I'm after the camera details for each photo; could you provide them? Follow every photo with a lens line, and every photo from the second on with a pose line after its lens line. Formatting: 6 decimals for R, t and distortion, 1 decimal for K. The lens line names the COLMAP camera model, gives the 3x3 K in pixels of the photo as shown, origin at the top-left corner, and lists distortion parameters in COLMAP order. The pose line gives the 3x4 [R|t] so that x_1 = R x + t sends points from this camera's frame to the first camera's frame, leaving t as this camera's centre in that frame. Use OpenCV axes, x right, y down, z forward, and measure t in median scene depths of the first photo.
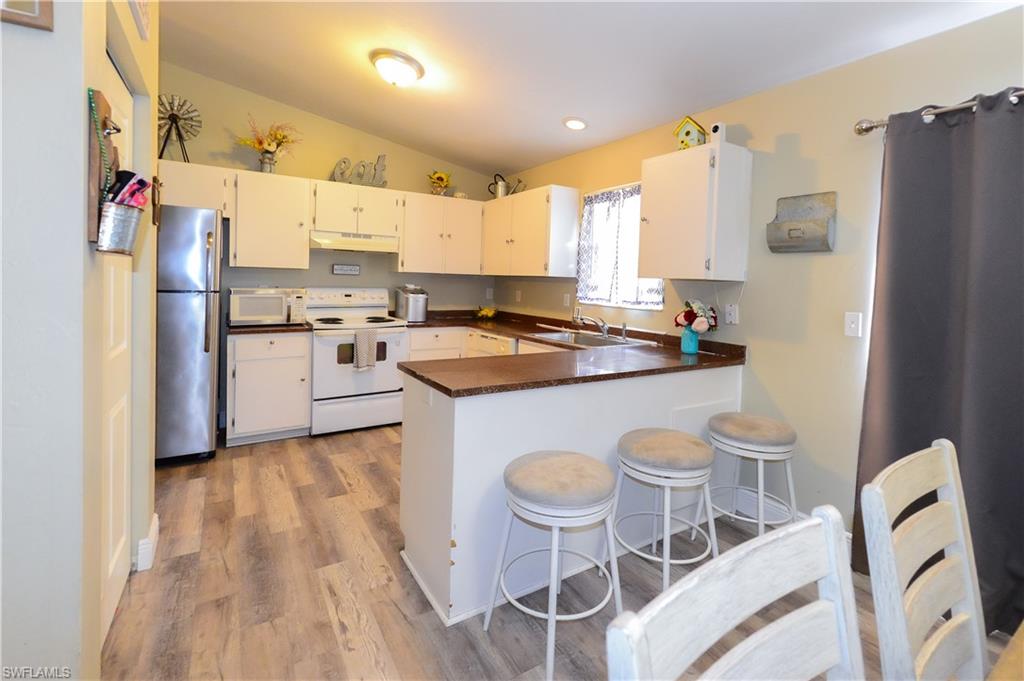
lens RADIAL K [[466.7, 0, 533.8], [0, 466.7, 287.2], [0, 0, 1]] dist [-0.001036, -0.000095]
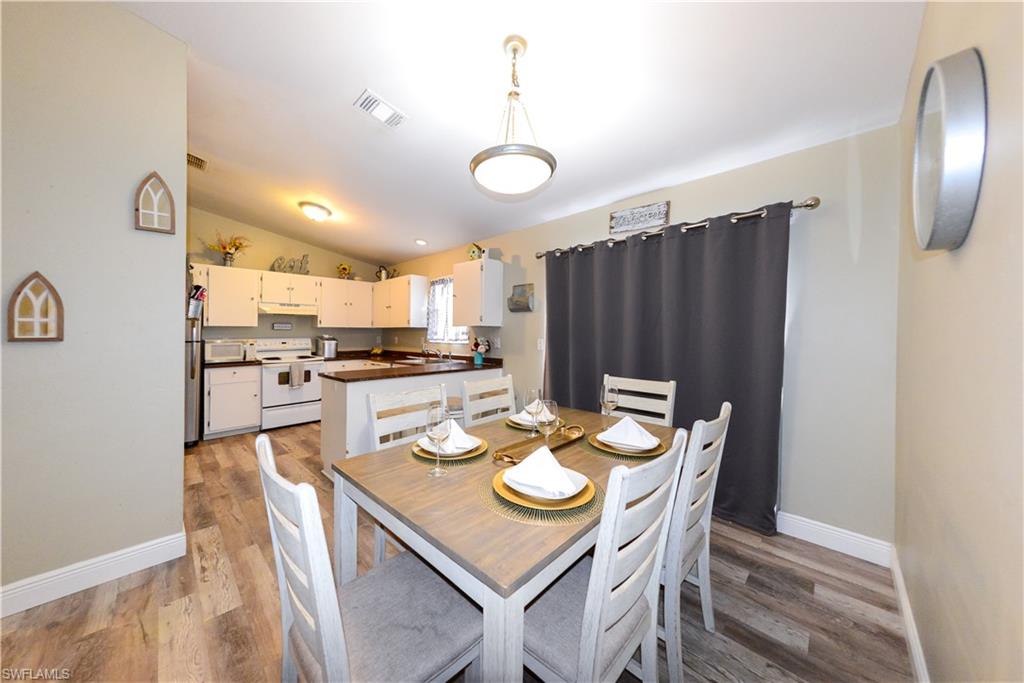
lens RADIAL K [[349.8, 0, 484.7], [0, 349.8, 326.6], [0, 0, 1]] dist [-0.000959, 0.000002]
pose [[0.986388, -0.024460, 0.162604, 0.093009], [0.029621, 0.999129, -0.029393, 0.020208], [-0.161743, 0.033809, 0.986254, -0.321891]]
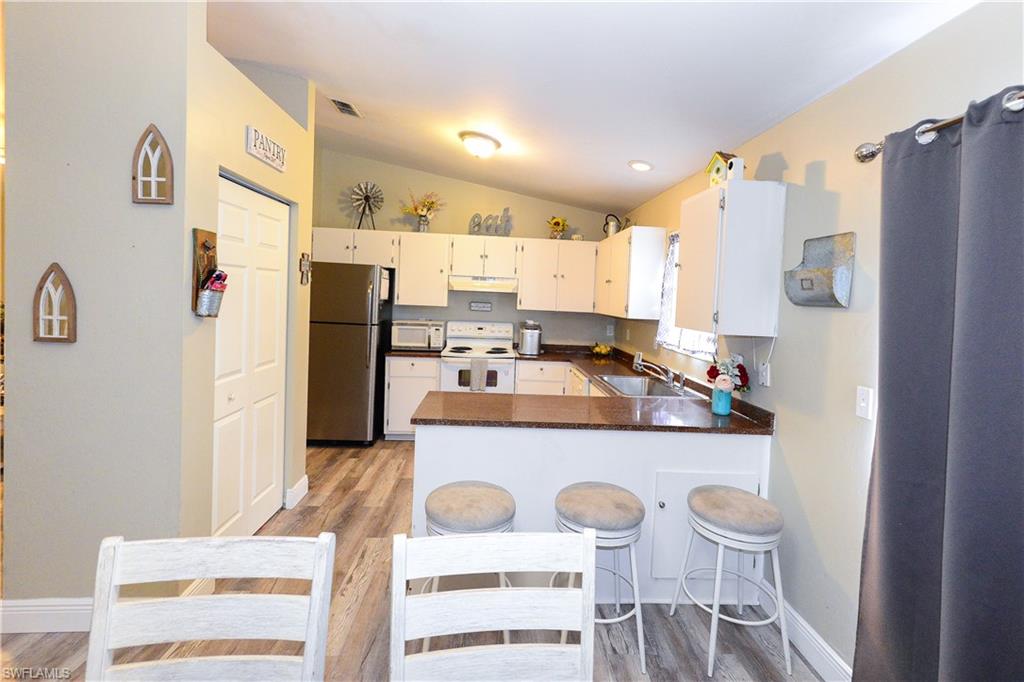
lens RADIAL K [[469.8, 0, 511.4], [0, 469.8, 304.9], [0, 0, 1]] dist [0.001712, 0.000454]
pose [[0.861858, 0.010363, -0.507044, 0.322496], [-0.018320, 0.999775, -0.010705, -0.036561], [0.506819, 0.018516, 0.861854, 0.011466]]
